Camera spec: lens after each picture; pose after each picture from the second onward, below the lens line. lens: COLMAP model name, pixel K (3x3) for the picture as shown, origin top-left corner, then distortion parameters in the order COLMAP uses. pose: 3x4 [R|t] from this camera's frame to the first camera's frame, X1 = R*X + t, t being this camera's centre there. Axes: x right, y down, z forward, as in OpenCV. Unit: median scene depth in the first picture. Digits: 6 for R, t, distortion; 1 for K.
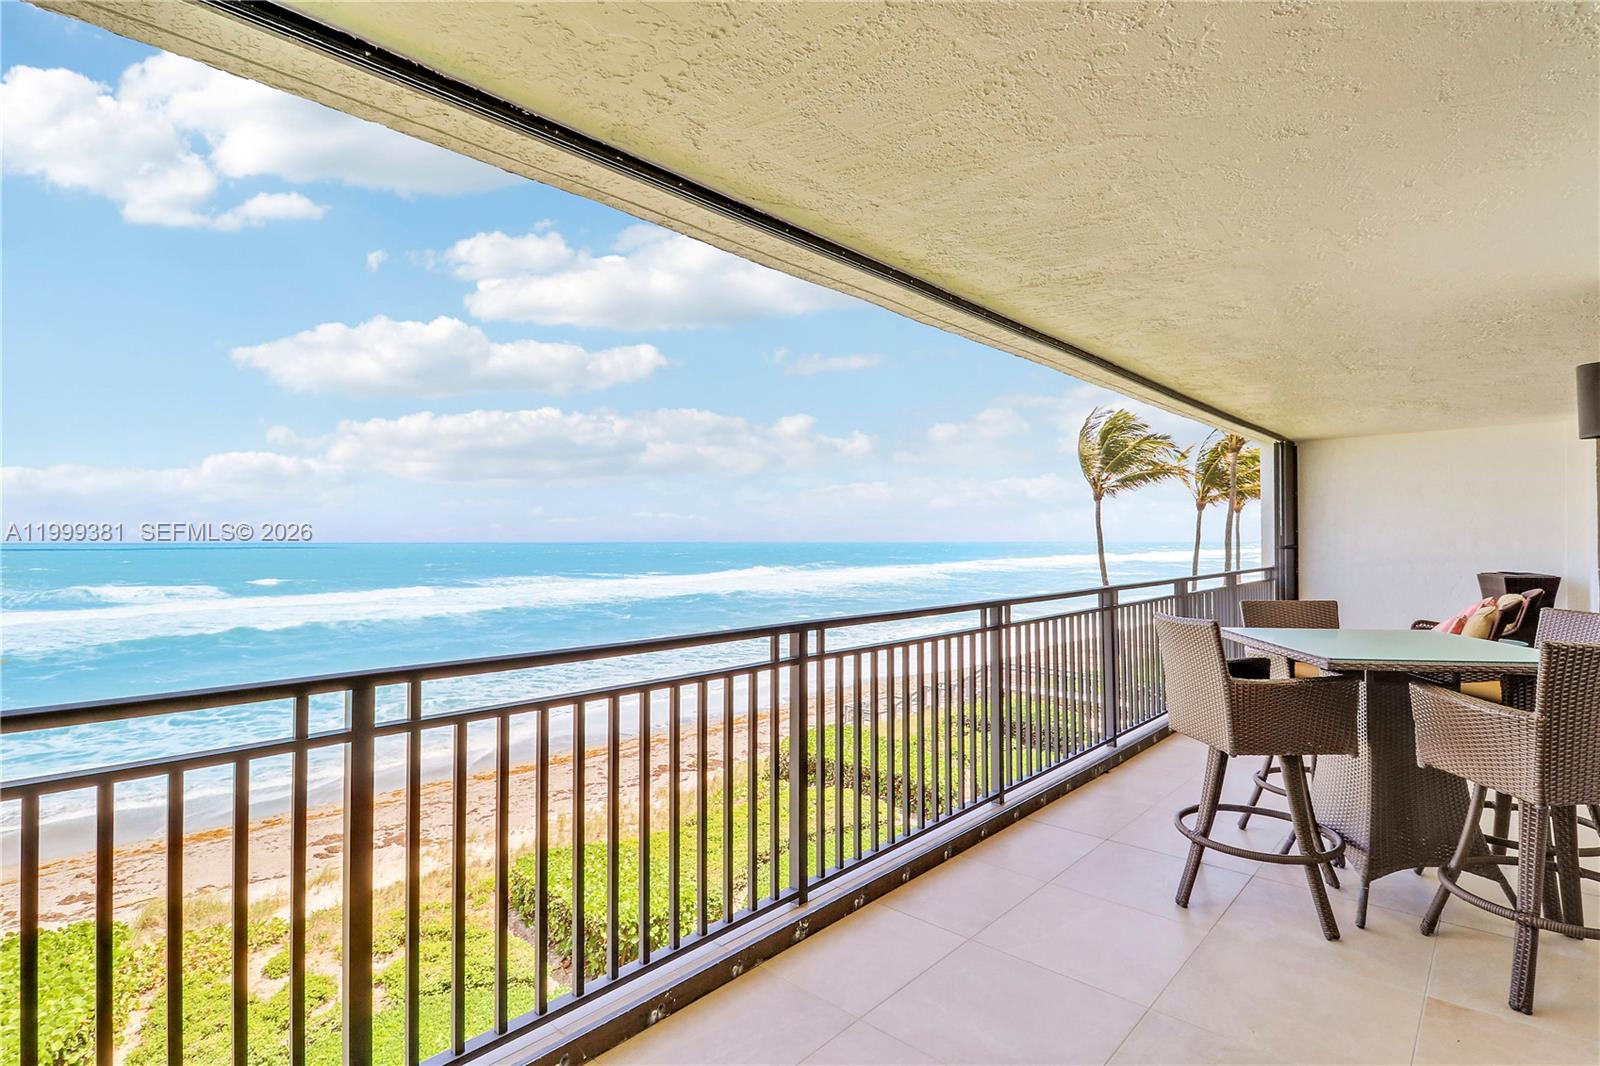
lens RADIAL K [[725.5, 0, 793.4], [0, 725.5, 508.9], [0, 0, 1]] dist [-0.033180, -0.000513]
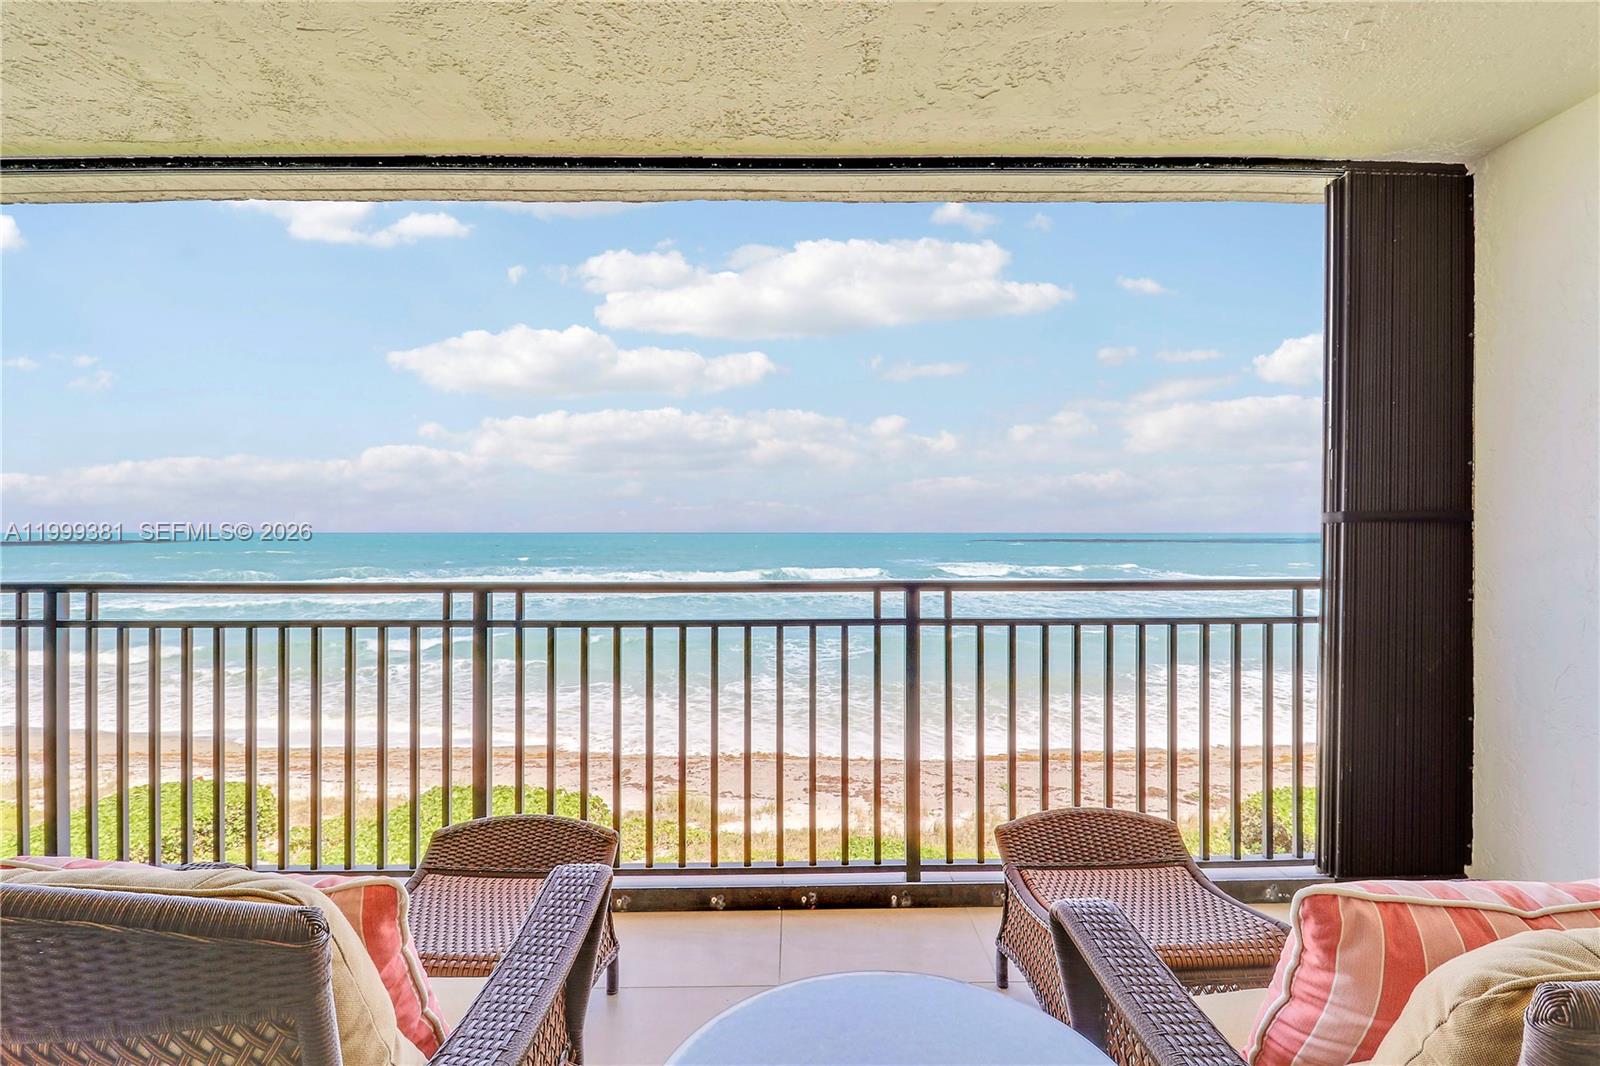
lens RADIAL K [[553.0, 0, 800.0], [0, 553.0, 486.4], [0, 0, 1]] dist [-0.001695, -0.000129]
pose [[0.721571, -0.002049, -0.692337, 0.558494], [0.025592, 0.999391, 0.023715, 0.019492], [0.691867, -0.034831, 0.721184, 0.547202]]
